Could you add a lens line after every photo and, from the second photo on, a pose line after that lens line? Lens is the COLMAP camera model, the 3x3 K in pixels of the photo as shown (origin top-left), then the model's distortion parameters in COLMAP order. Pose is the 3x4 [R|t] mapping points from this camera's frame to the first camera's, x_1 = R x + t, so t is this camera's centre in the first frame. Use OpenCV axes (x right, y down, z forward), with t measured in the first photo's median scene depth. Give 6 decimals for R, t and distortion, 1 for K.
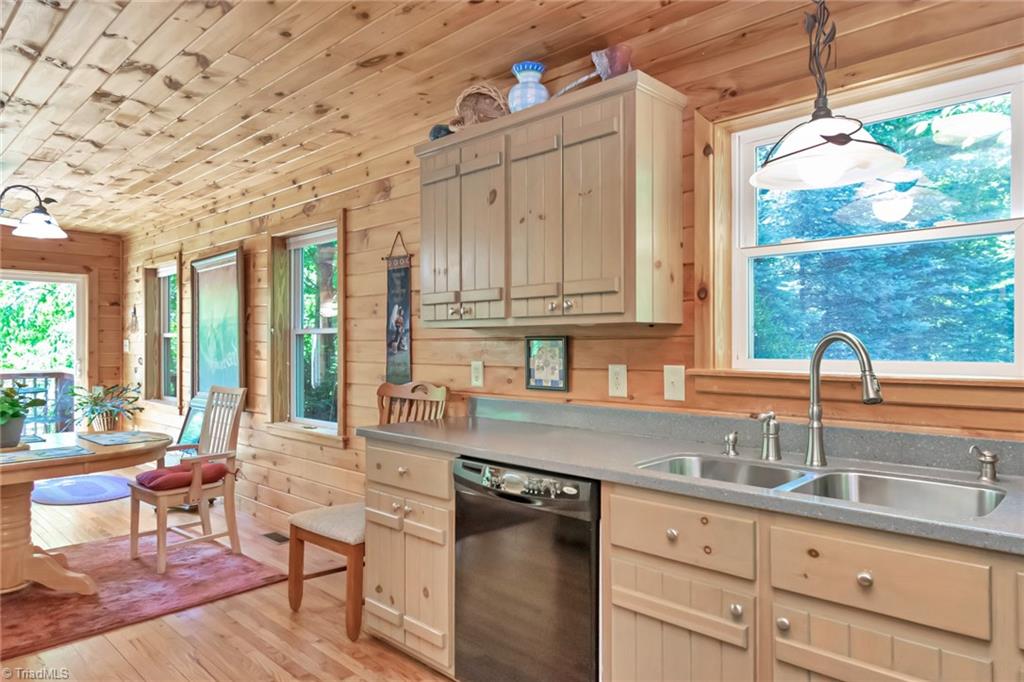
lens RADIAL K [[651.4, 0, 512.0], [0, 651.4, 341.0], [0, 0, 1]] dist [-0.001153, -0.000280]
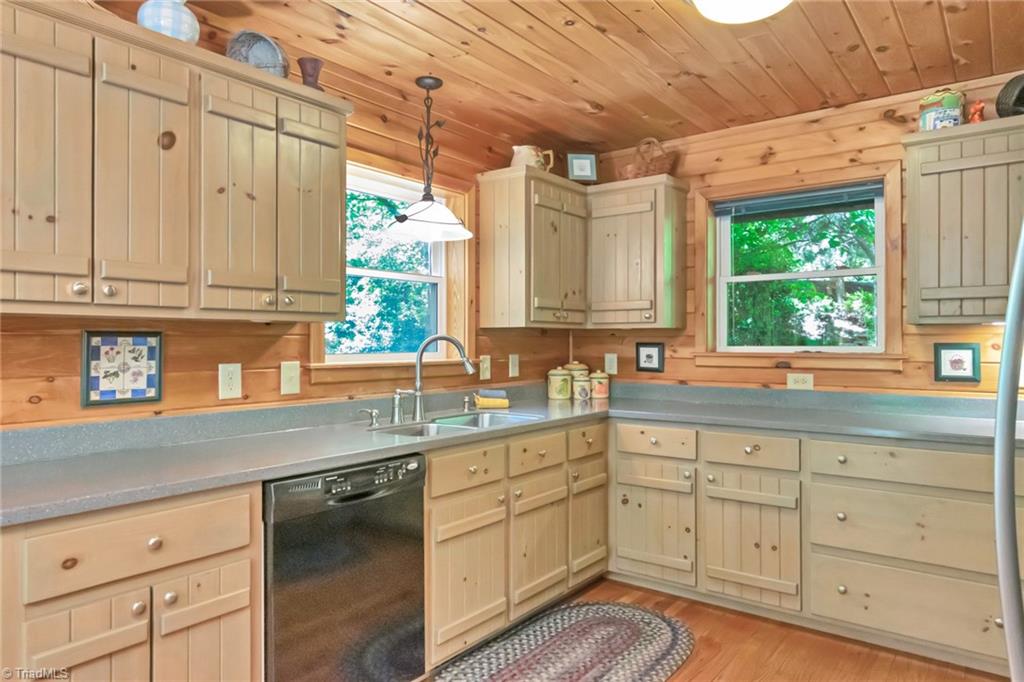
lens RADIAL K [[651.4, 0, 512.0], [0, 651.4, 341.0], [0, 0, 1]] dist [-0.001153, -0.000280]
pose [[-0.116669, 0.003315, 0.993165, -0.815459], [-0.003387, 0.999987, -0.003736, 0.005357], [-0.993165, -0.003800, -0.116656, 0.712415]]
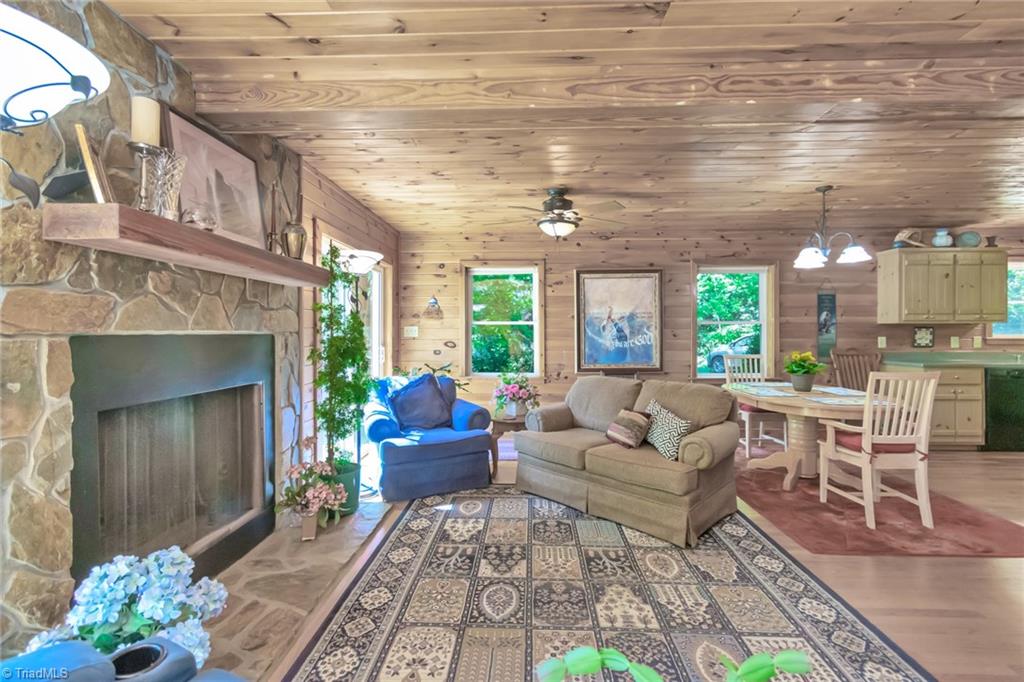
lens RADIAL K [[463.0, 0, 509.2], [0, 463.0, 330.4], [0, 0, 1]] dist [0.000342, -0.000345]
pose [[0.743085, 0.001095, 0.669196, -2.744789], [-0.003407, 0.999992, 0.002146, 0.009474], [-0.669188, -0.003875, 0.743083, 0.798481]]
